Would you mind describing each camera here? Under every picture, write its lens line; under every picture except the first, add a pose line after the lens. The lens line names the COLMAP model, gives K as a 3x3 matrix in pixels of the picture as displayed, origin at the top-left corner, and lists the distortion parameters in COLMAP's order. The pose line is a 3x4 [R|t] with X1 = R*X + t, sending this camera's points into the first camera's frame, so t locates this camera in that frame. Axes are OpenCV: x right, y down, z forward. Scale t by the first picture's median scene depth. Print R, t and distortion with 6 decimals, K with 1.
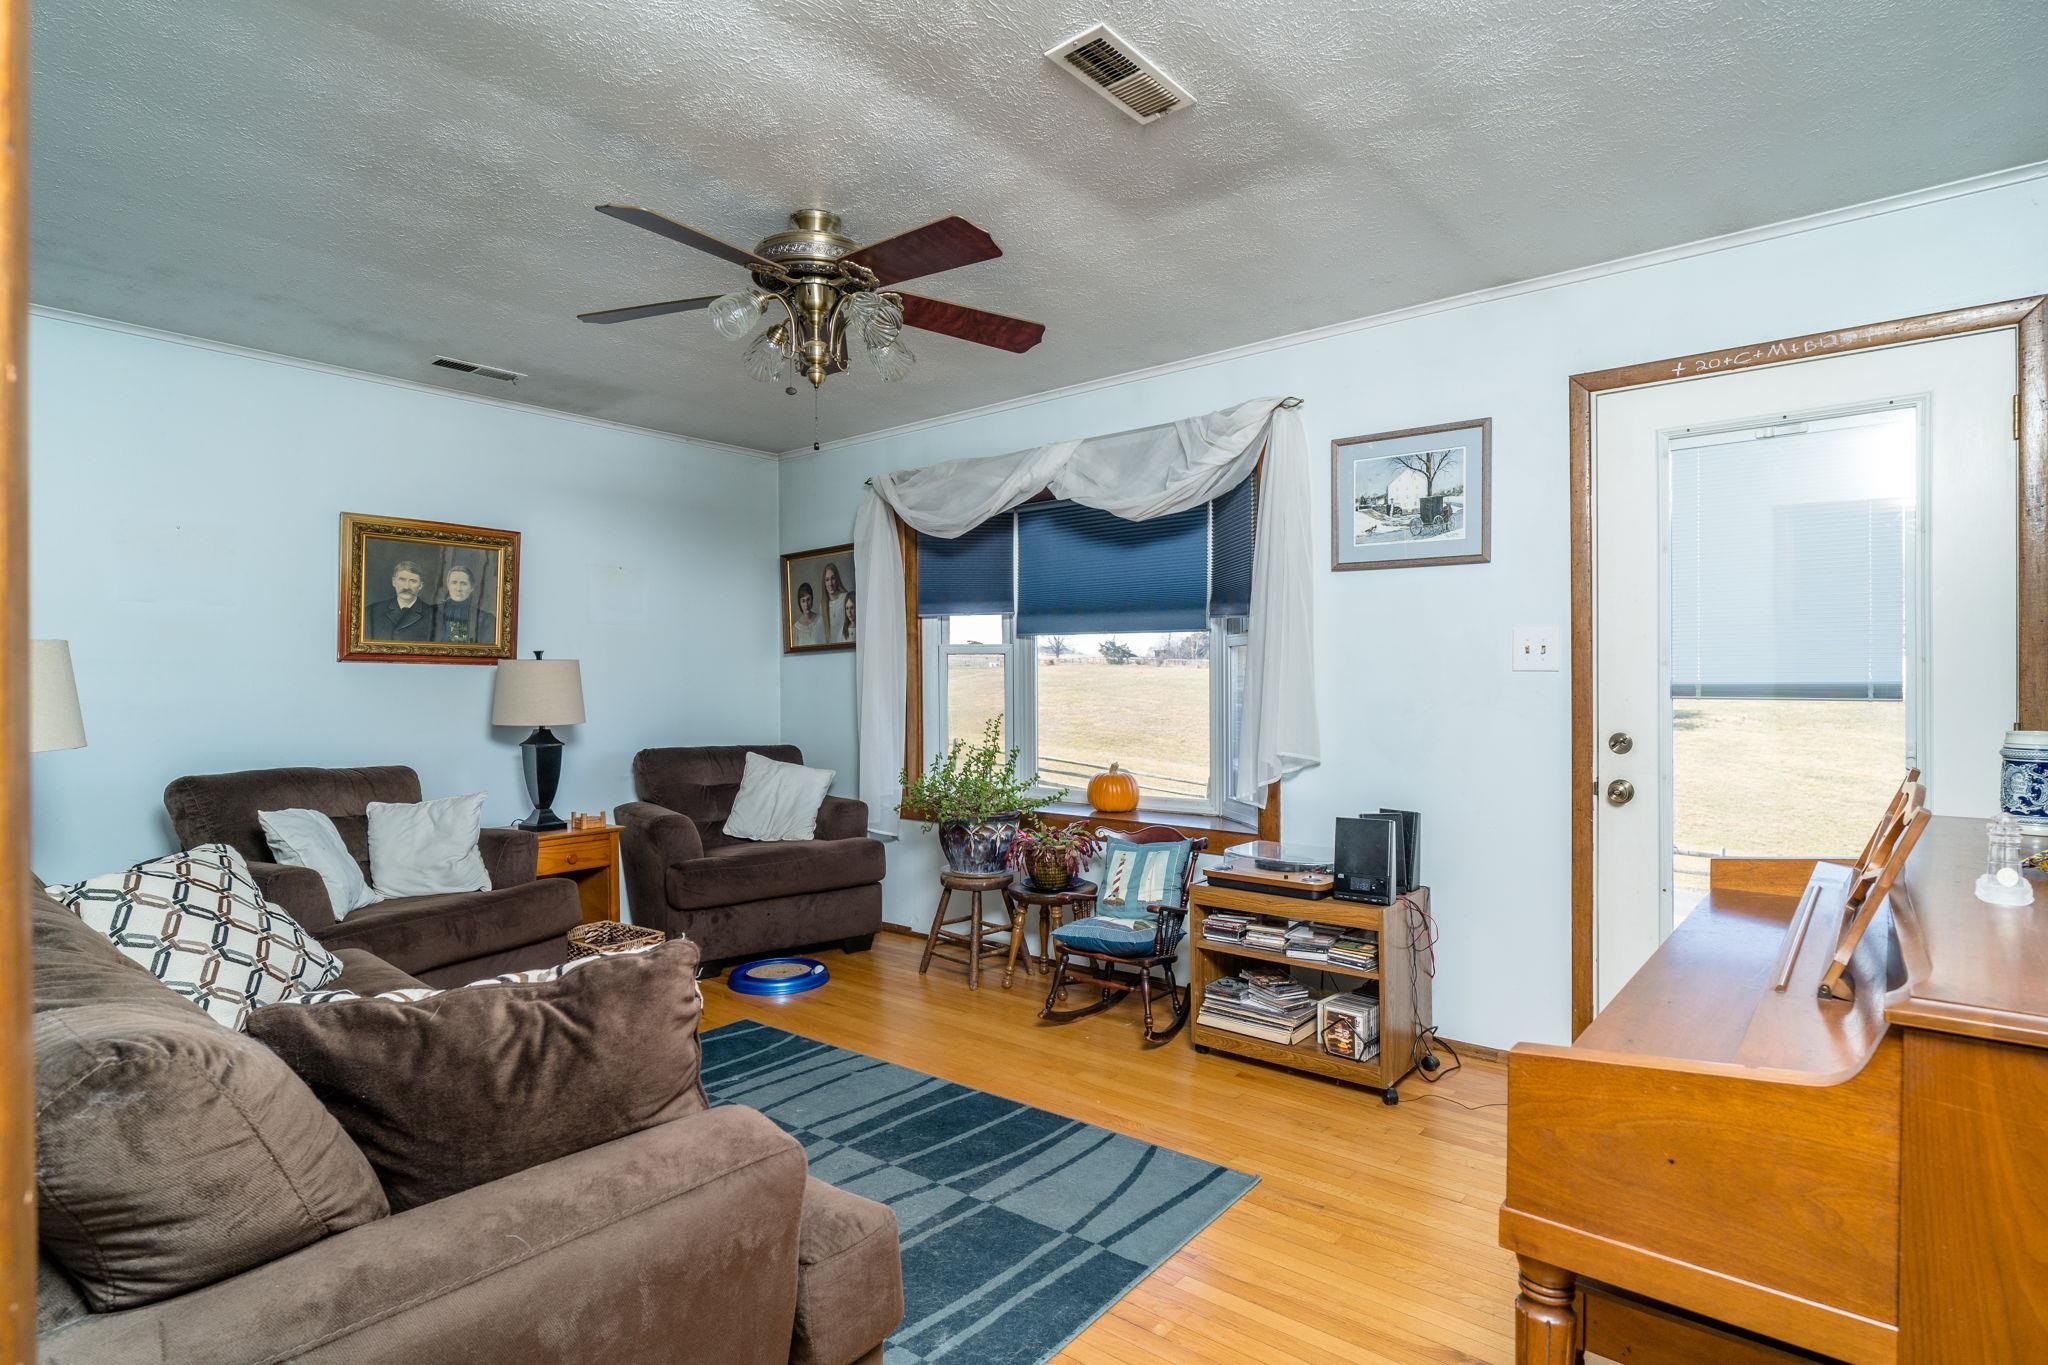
lens RADIAL K [[1047.3, 0, 1021.1], [0, 1047.3, 676.3], [0, 0, 1]] dist [0.000086, -0.000174]
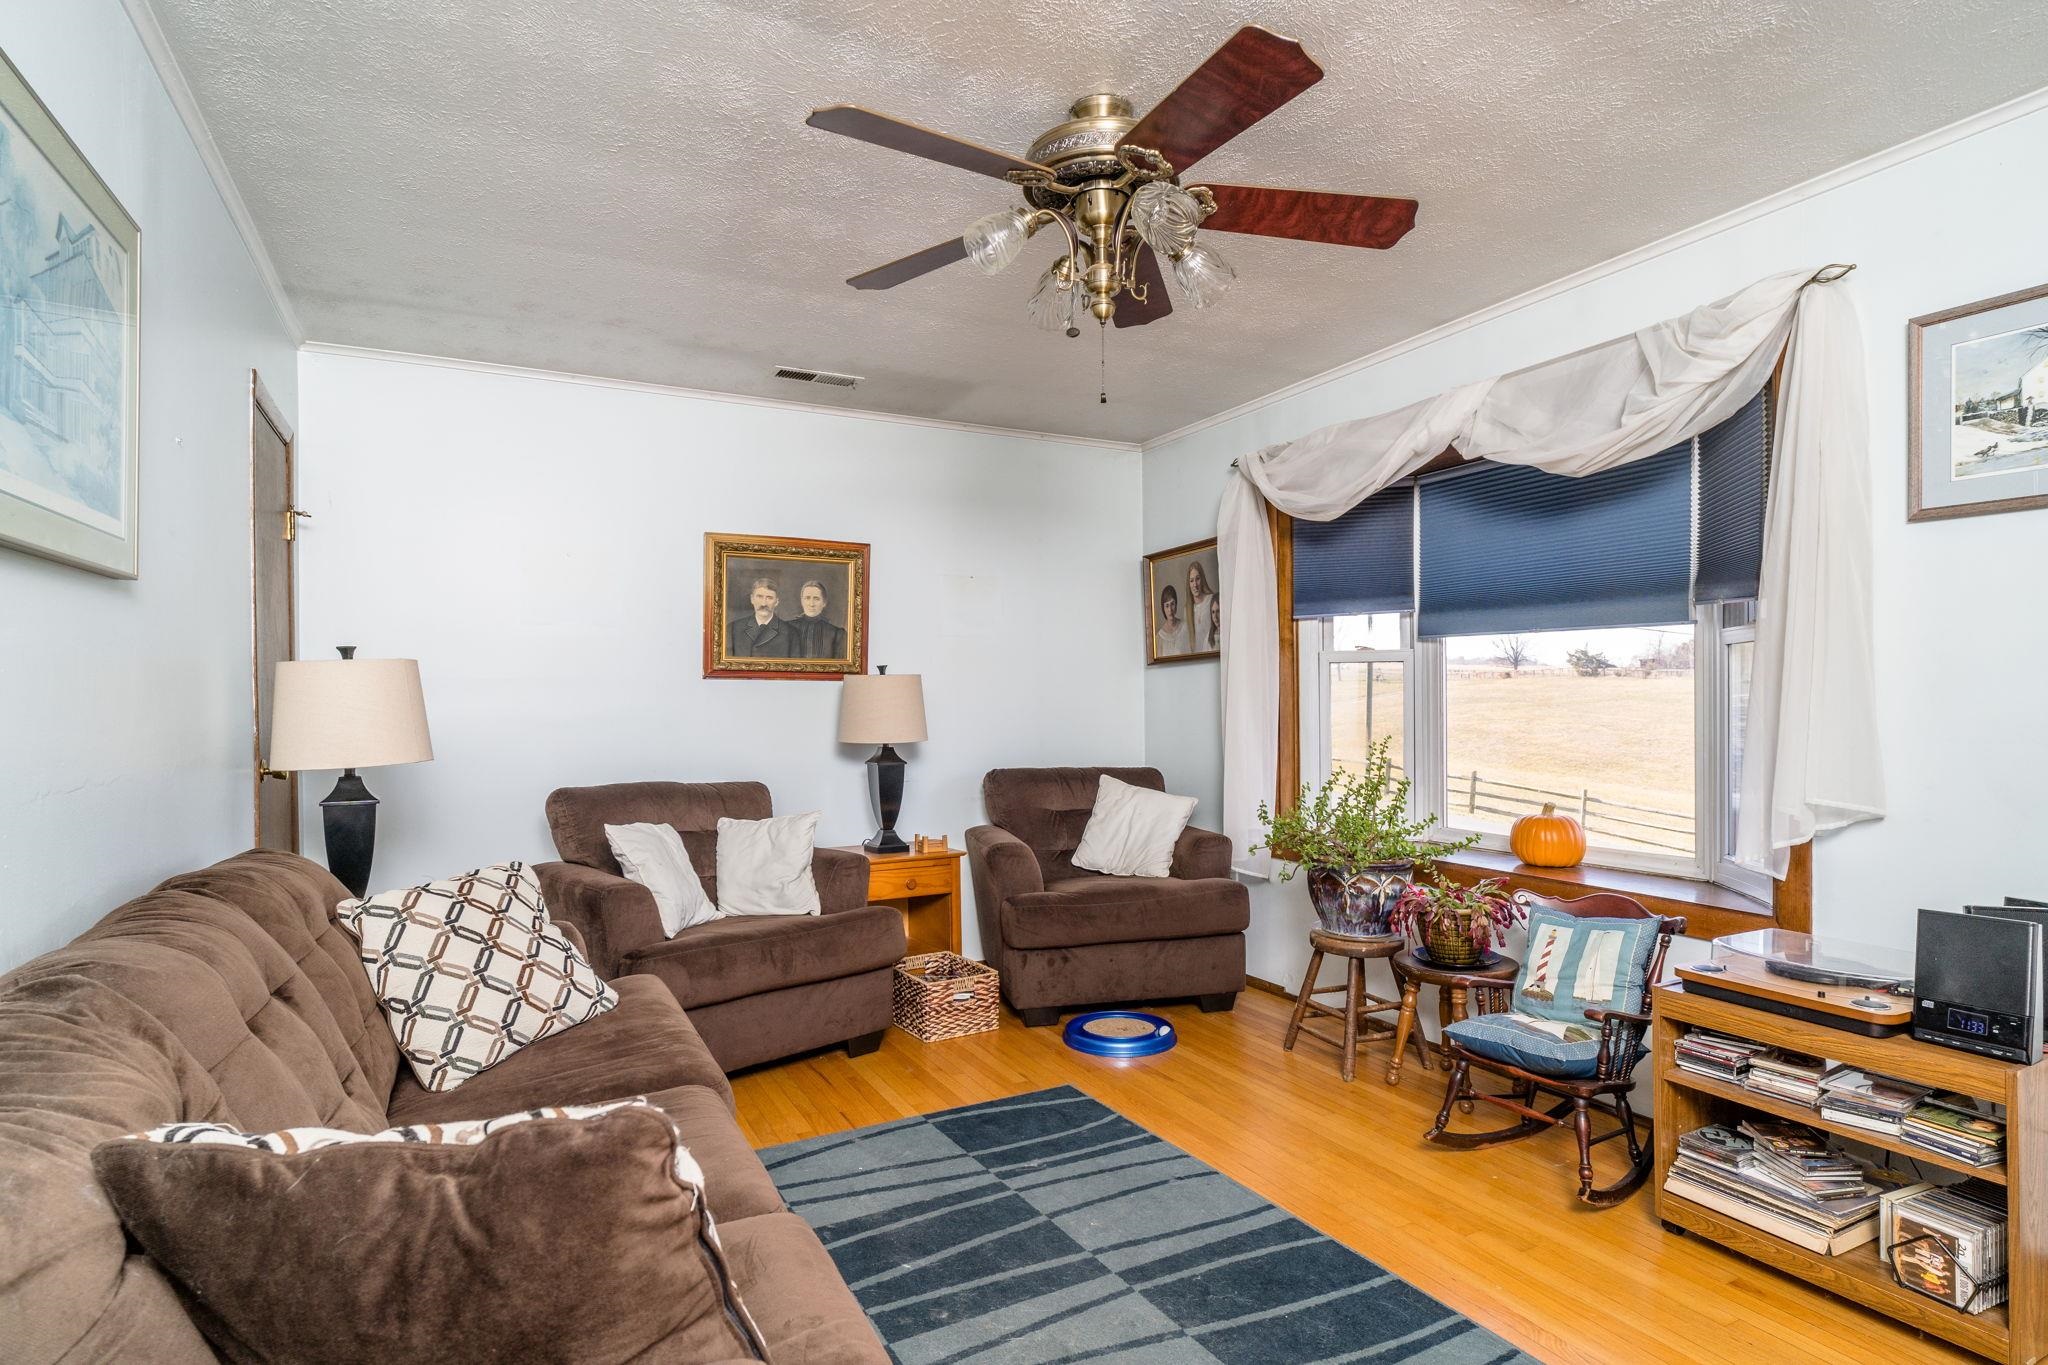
lens RADIAL K [[1062.4, 0, 1026.5], [0, 1062.4, 704.8], [0, 0, 1]] dist [-0.000879, -0.000257]
pose [[0.922001, -0.001050, -0.387187, 0.047652], [0.005618, 0.999927, 0.010668, 0.002539], [0.387148, -0.012011, 0.921939, 0.181508]]
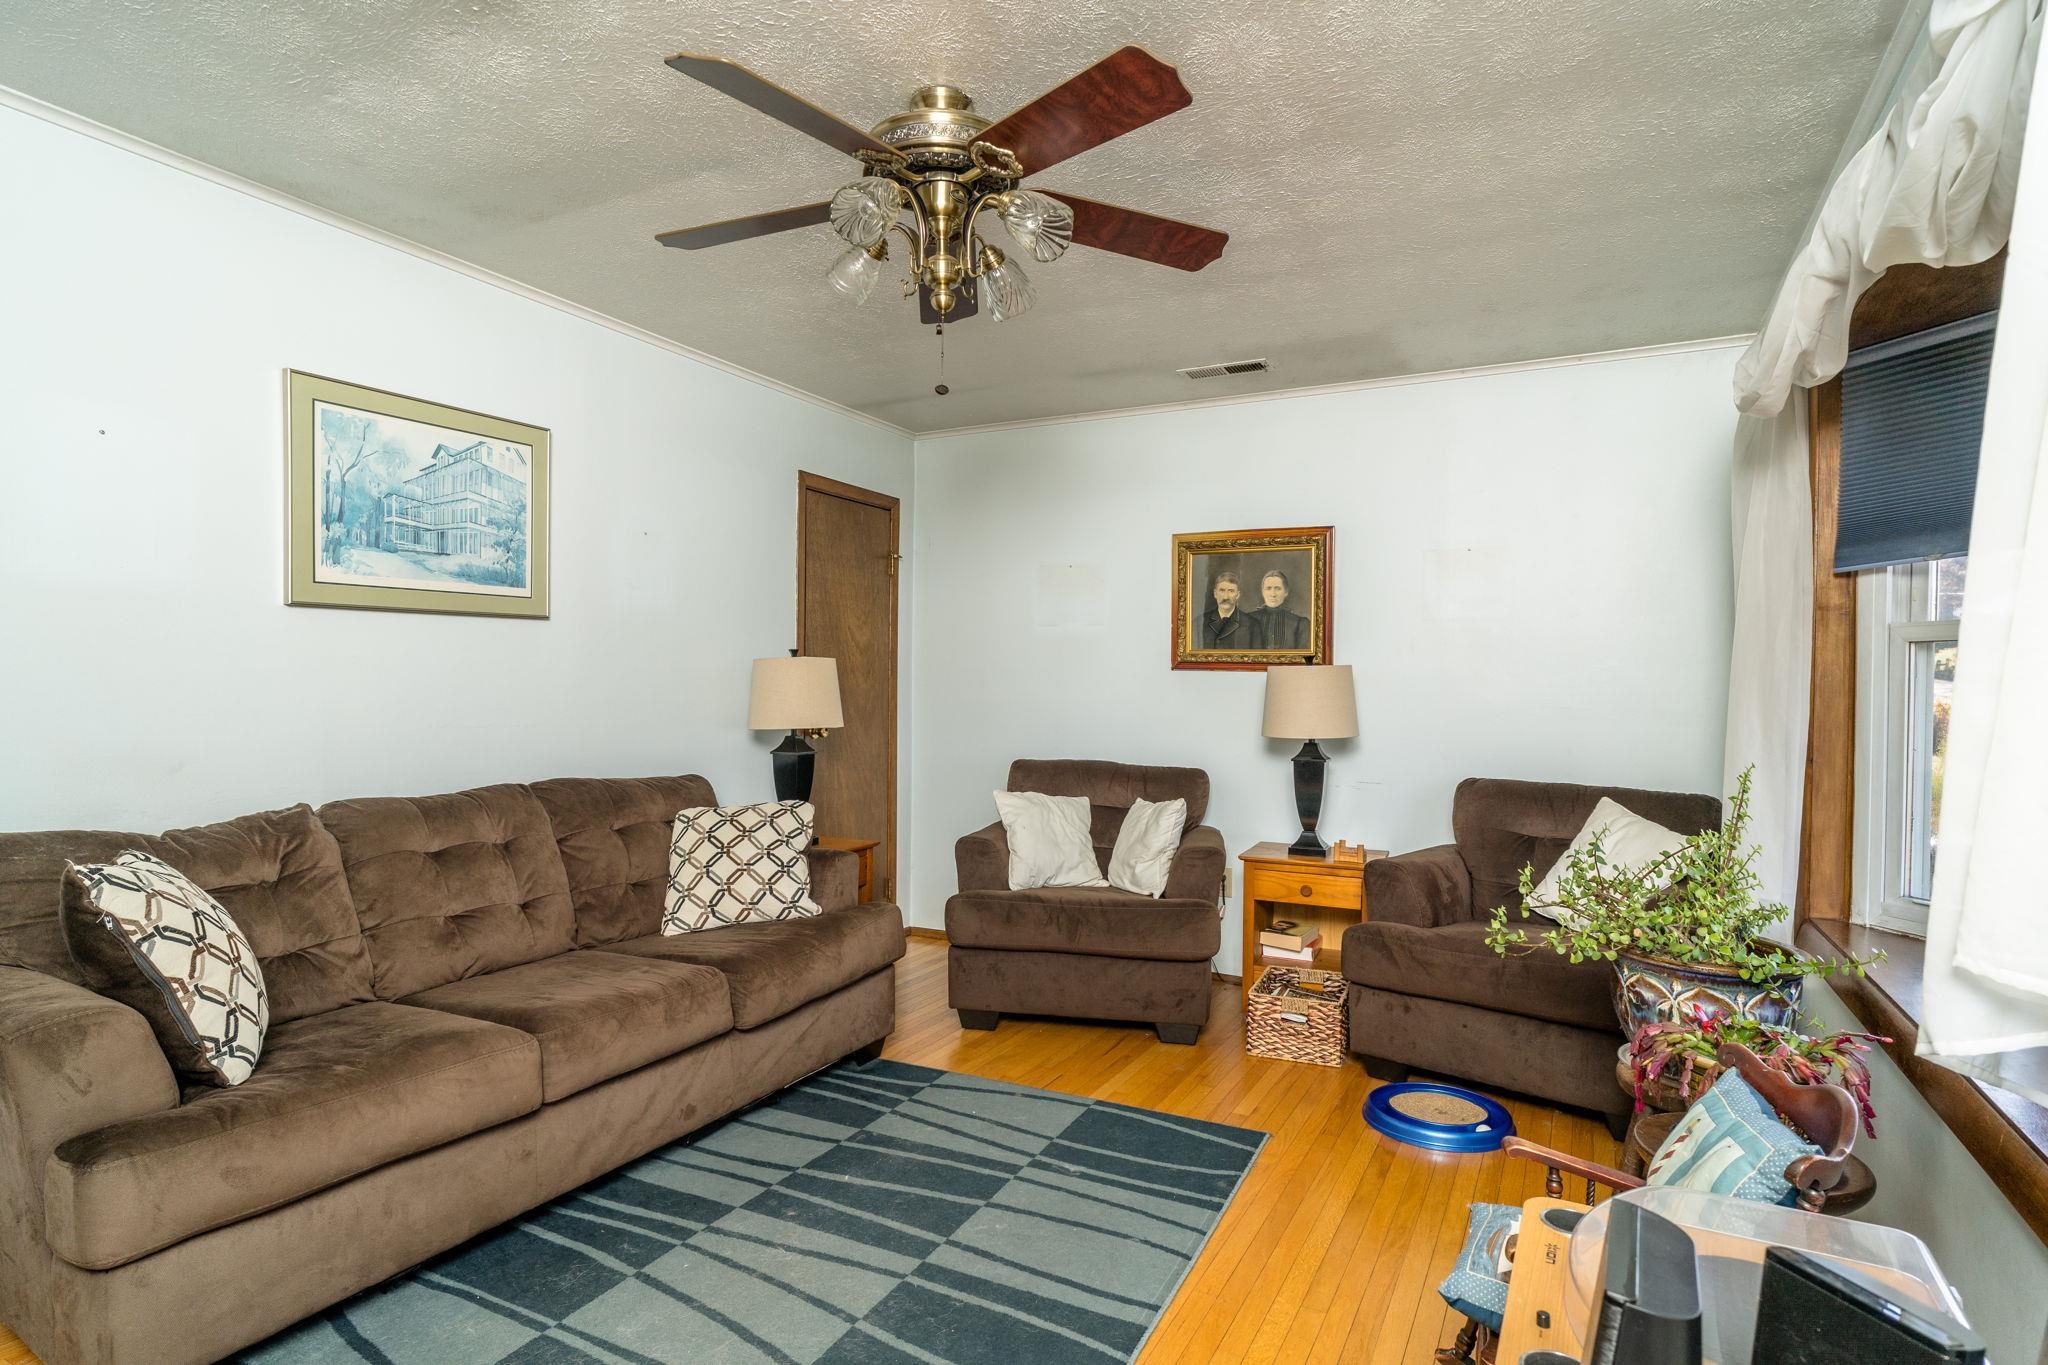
lens RADIAL K [[1061.8, 0, 1032.2], [0, 1061.8, 699.6], [0, 0, 1]] dist [0.001083, 0.000159]
pose [[0.215893, 0.015958, -0.976287, 0.462877], [-0.006536, 0.999868, 0.014898, 0.001556], [0.976395, 0.003165, 0.215968, 0.684057]]
